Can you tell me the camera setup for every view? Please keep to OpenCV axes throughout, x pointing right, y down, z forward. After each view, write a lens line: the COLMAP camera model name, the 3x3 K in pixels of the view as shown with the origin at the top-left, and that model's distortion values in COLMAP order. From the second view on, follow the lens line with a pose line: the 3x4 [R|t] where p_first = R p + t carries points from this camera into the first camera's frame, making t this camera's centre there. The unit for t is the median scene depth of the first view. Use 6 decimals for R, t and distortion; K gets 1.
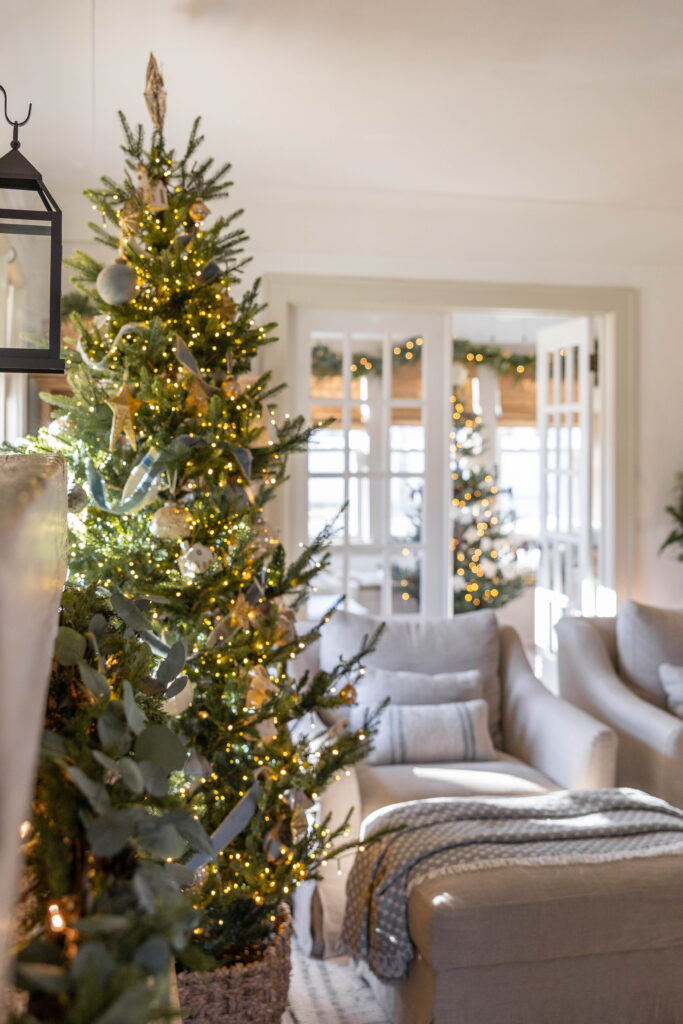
lens RADIAL K [[1037.6, 0, 341.0], [0, 1037.6, 512.3], [0, 0, 1]] dist [0.009986, 0.000000]
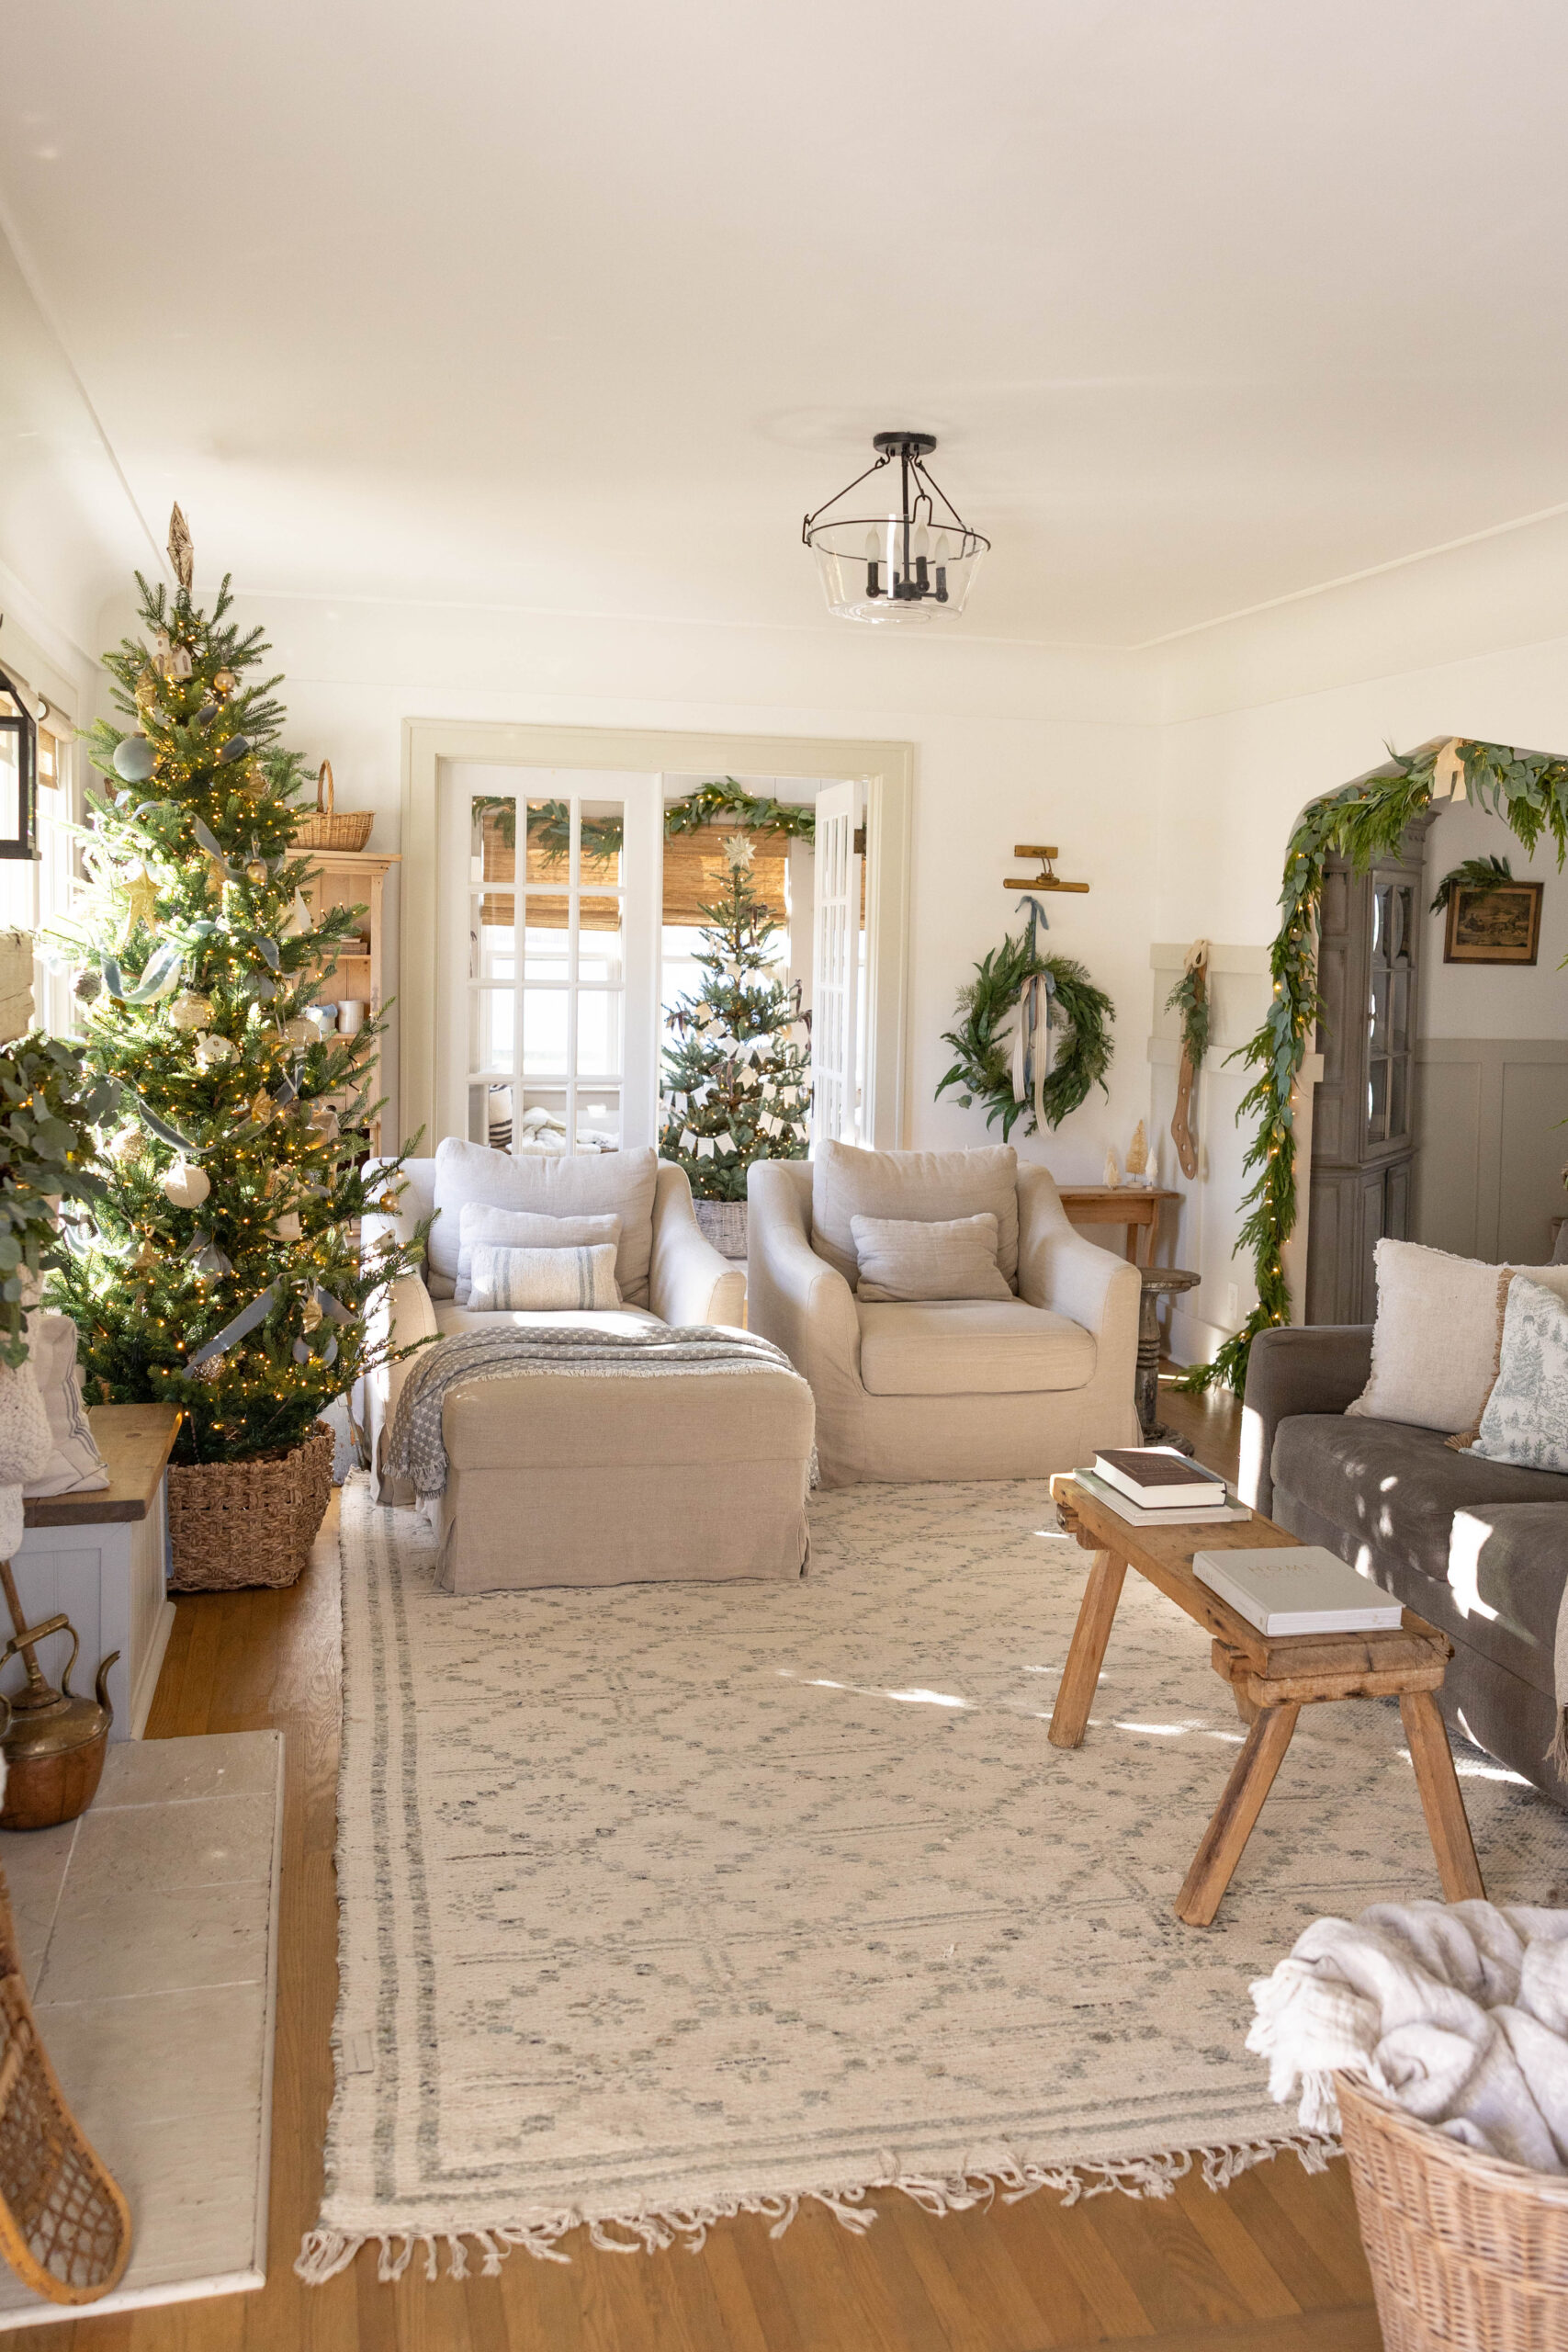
lens RADIAL K [[1872.6, 0, 796.0], [0, 1872.6, 1222.4], [0, 0, 1]] dist [0.007029, 0.001260]
pose [[0.999872, 0.014613, 0.006505, 0.370117], [-0.015050, 0.997205, 0.073177, 0.064058], [-0.005418, -0.073266, 0.997298, -0.714170]]
